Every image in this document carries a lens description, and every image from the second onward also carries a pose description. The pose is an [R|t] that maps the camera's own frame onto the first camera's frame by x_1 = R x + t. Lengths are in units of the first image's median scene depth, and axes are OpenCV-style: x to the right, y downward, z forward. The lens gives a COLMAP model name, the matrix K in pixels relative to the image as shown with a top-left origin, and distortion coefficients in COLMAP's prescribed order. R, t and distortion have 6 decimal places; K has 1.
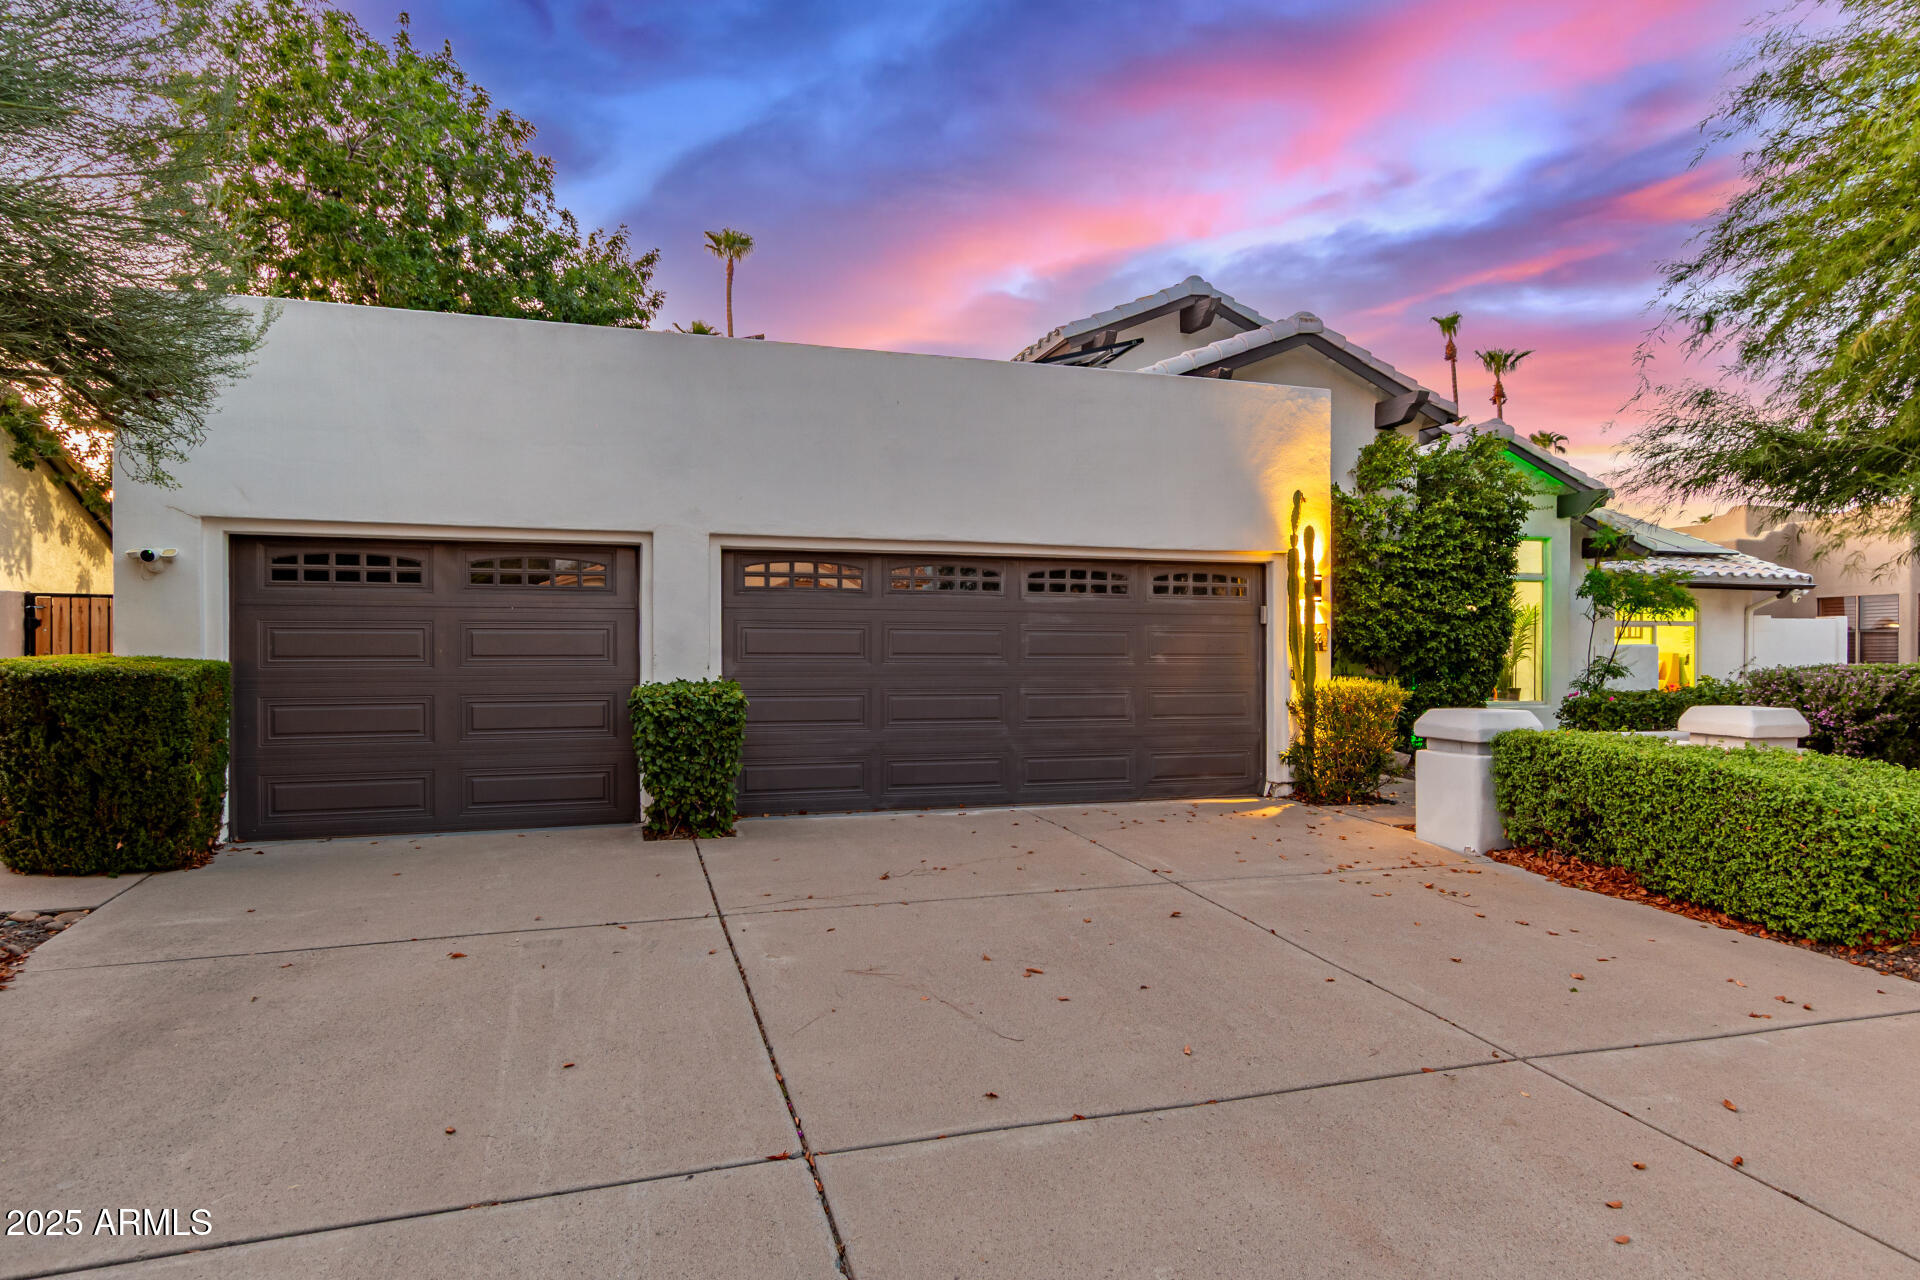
lens RADIAL K [[1065.8, 0, 965.6], [0, 1065.8, 638.7], [0, 0, 1]] dist [0.003023, 0.001007]
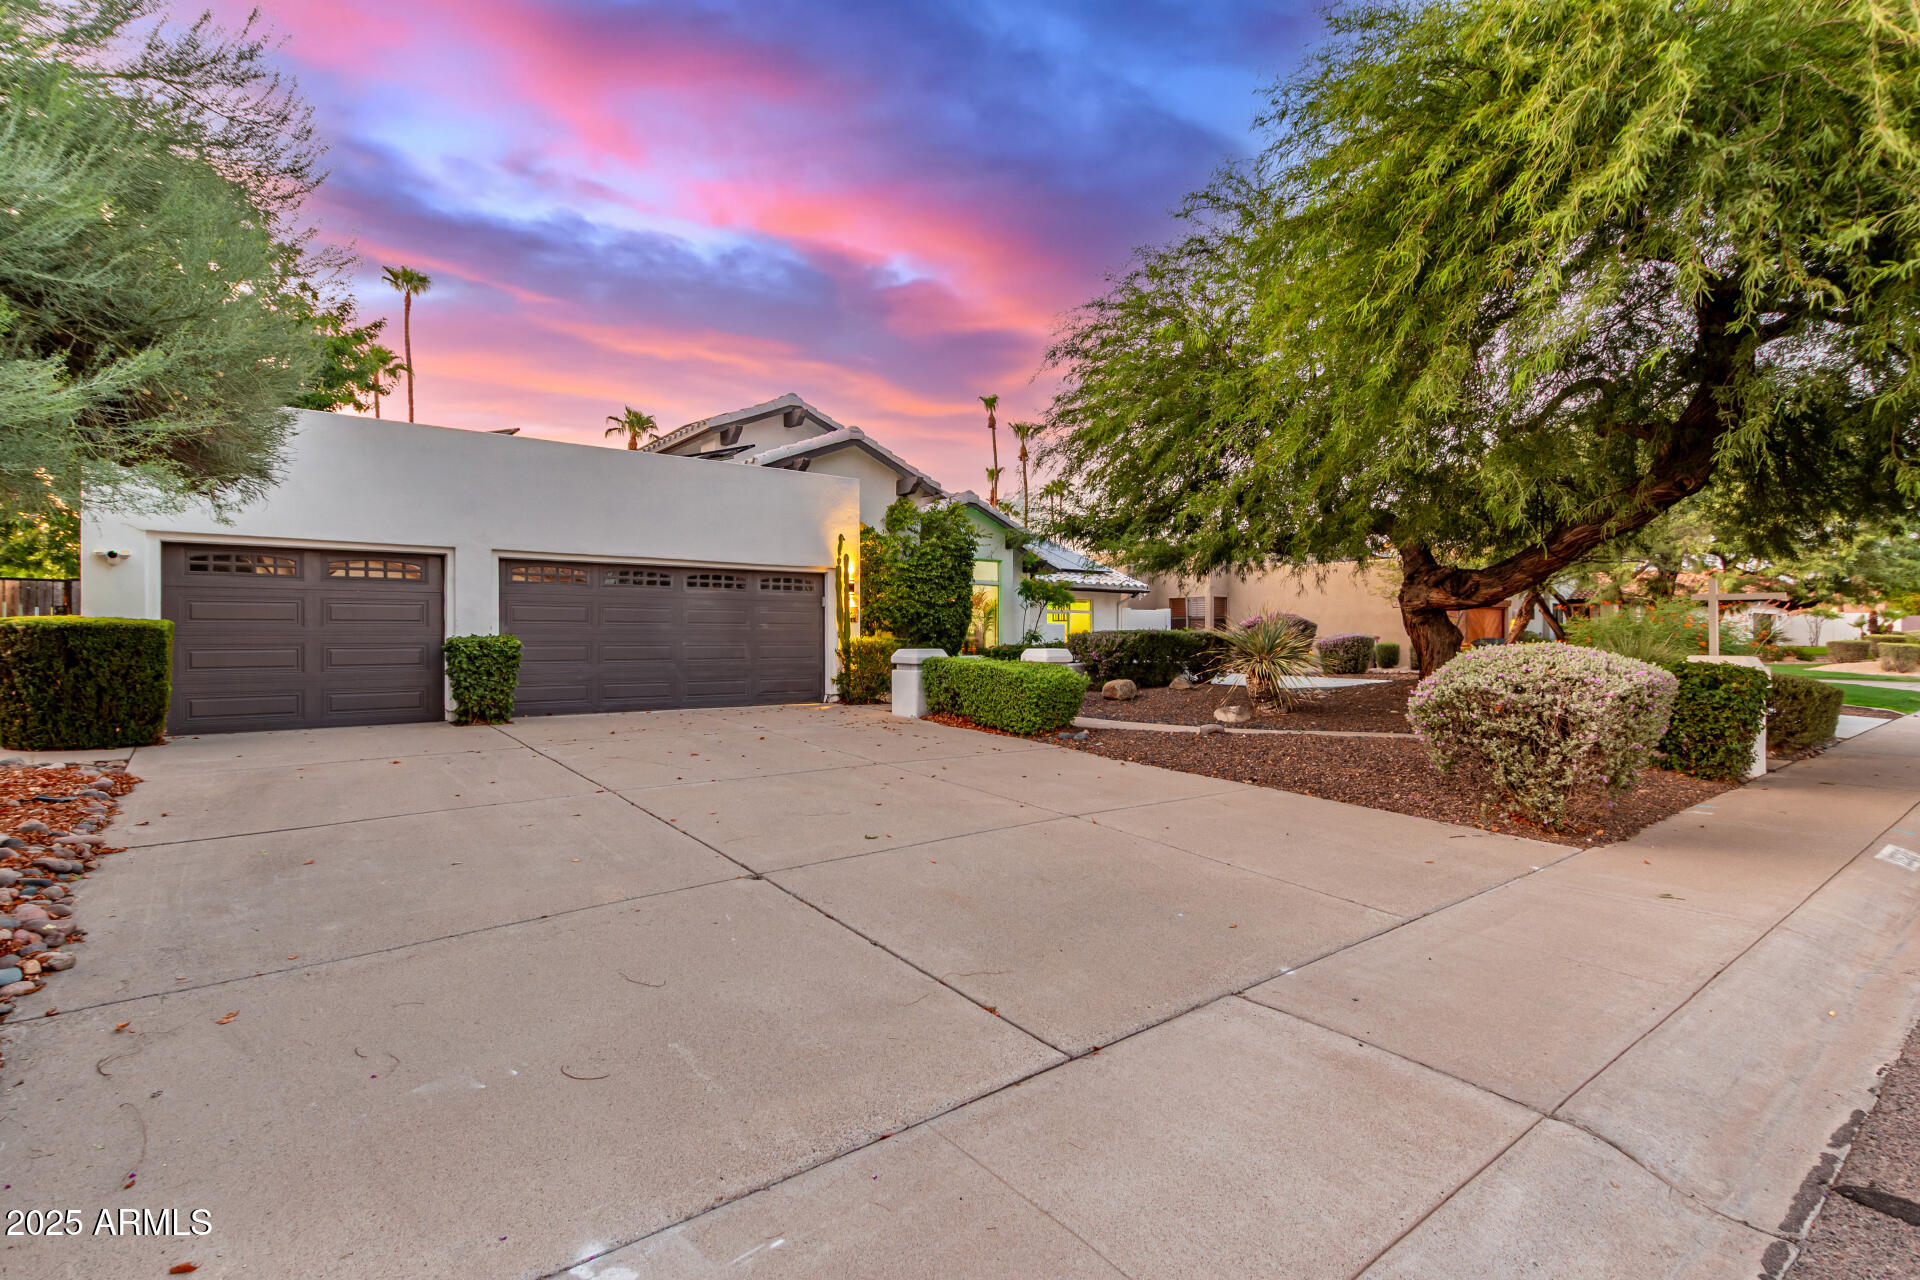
lens RADIAL K [[883.5, 0, 973.5], [0, 883.5, 631.2], [0, 0, 1]] dist [0.003411, -0.001065]
pose [[0.927419, -0.000138, 0.374024, -0.046299], [-0.002036, 0.999983, 0.005419, 0.019411], [-0.374019, -0.005787, 0.927403, -0.503452]]
